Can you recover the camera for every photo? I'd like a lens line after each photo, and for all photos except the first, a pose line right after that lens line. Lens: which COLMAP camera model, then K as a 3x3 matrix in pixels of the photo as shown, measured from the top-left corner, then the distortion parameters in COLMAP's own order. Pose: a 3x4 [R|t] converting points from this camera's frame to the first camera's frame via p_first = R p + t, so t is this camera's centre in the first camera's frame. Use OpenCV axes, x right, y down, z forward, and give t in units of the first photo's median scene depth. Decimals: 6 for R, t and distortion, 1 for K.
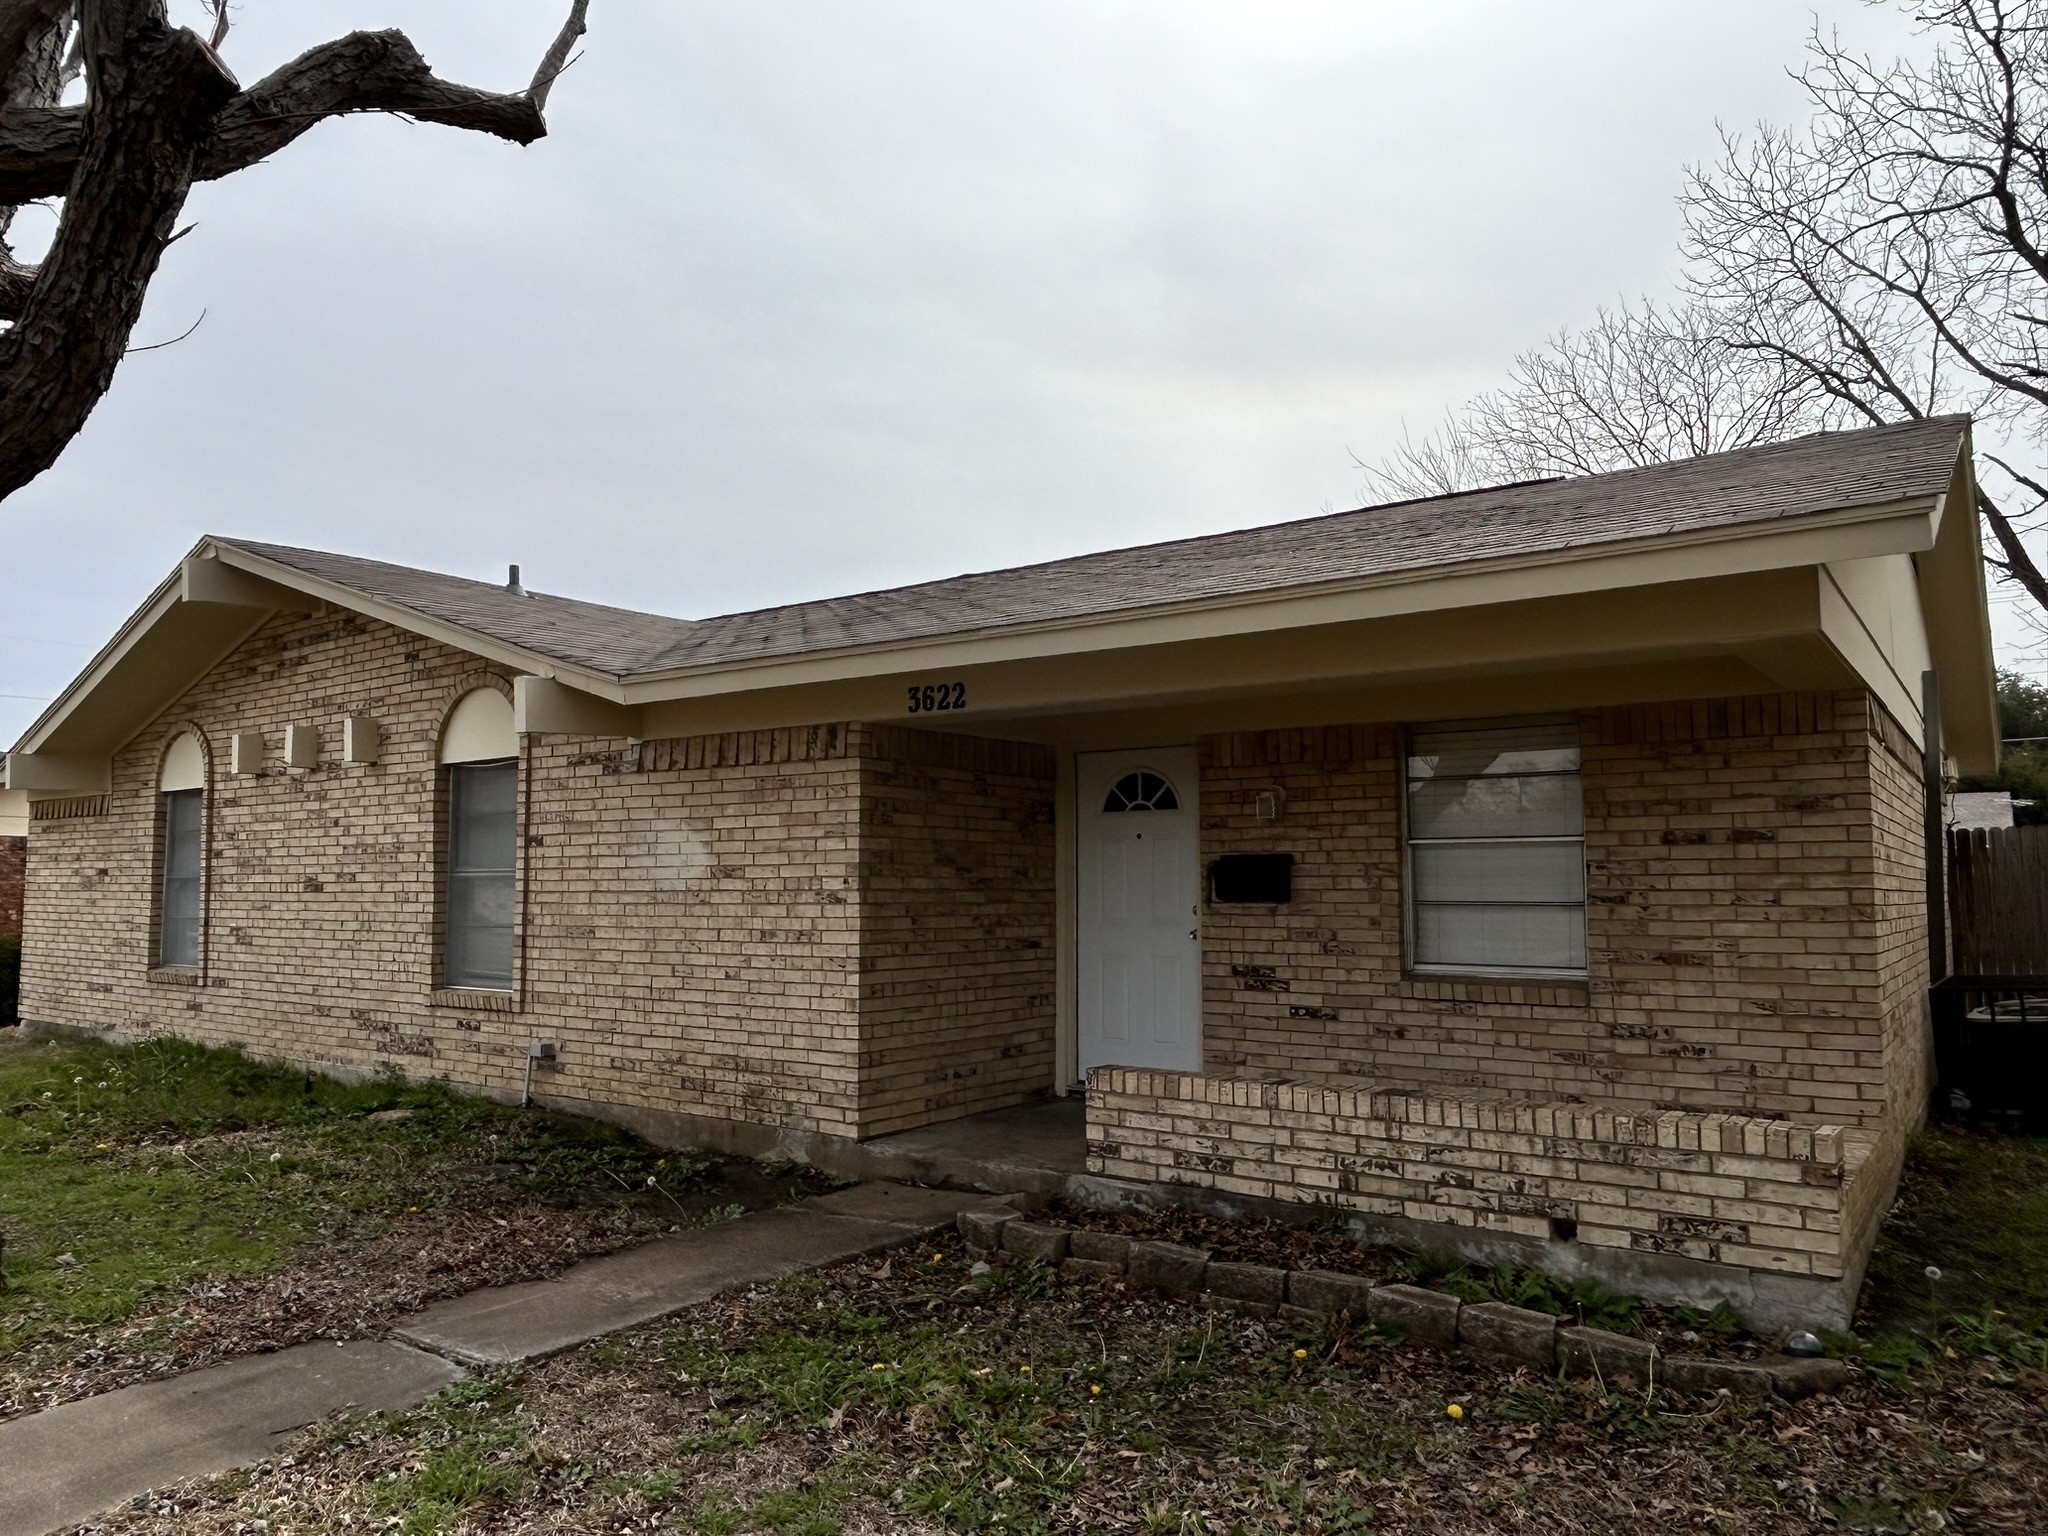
lens RADIAL K [[1390.6, 0, 1023.2], [0, 1390.6, 766.8], [0, 0, 1]] dist [0.009375, -0.006078]
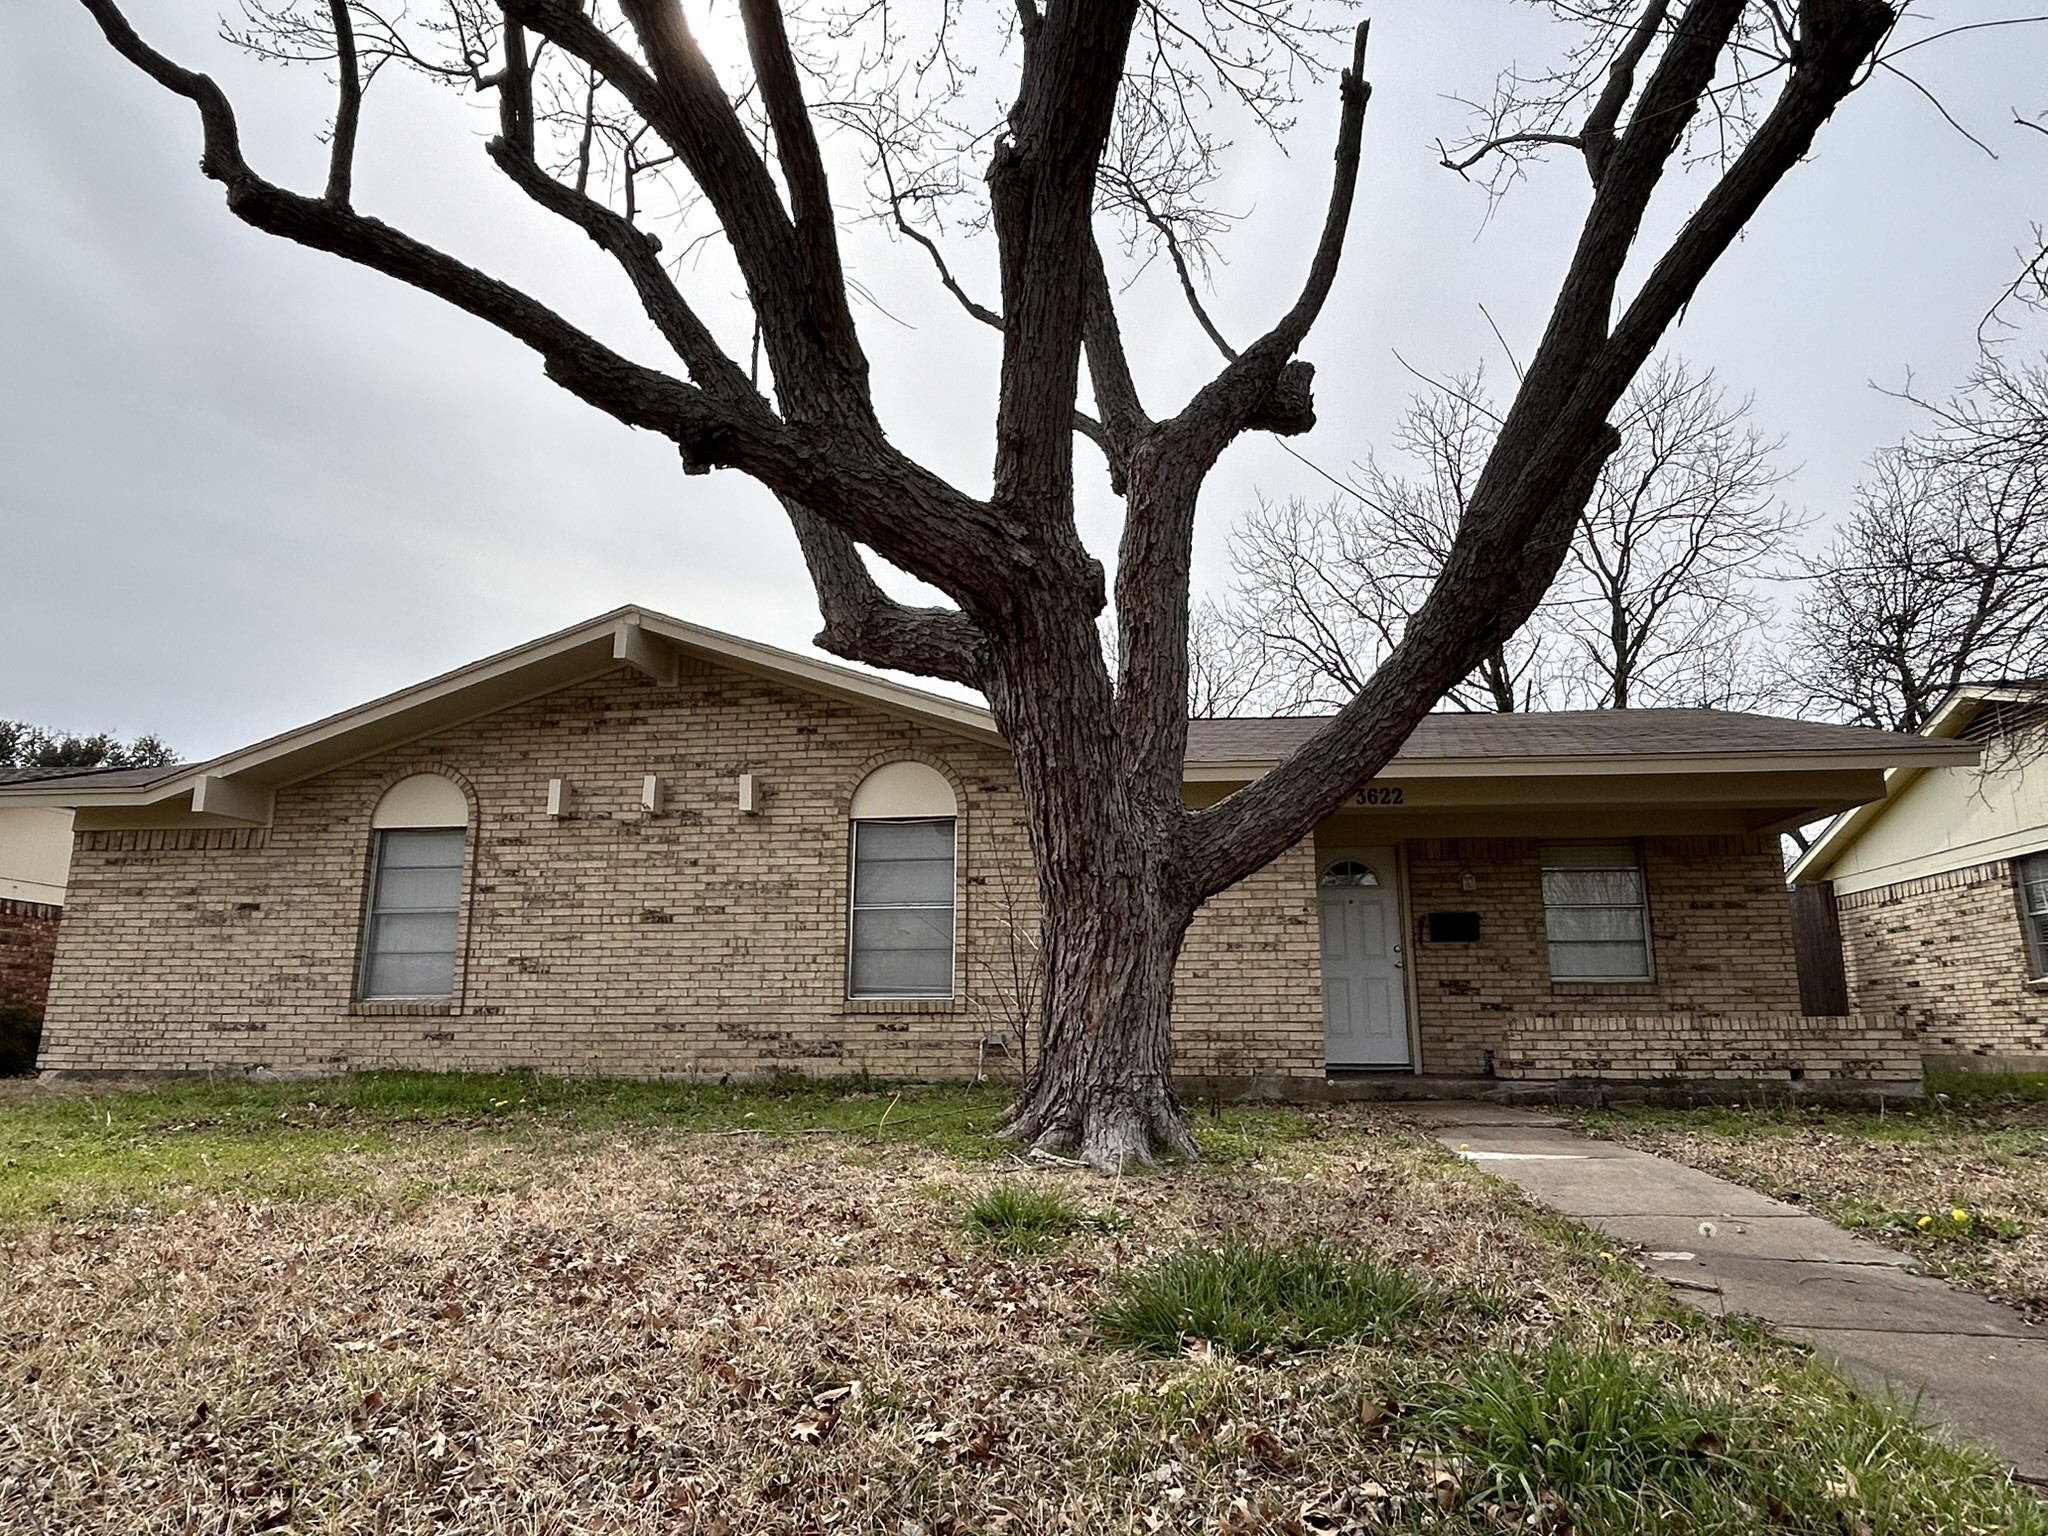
lens RADIAL K [[1242.3, 0, 1020.9], [0, 1242.3, 774.7], [0, 0, 1]] dist [0.002344, -0.006933]
pose [[0.867649, 0.113988, 0.483935, -1.071308], [-0.046516, 0.987705, -0.149250, 0.152923], [-0.494997, 0.106986, 0.862283, -0.045024]]
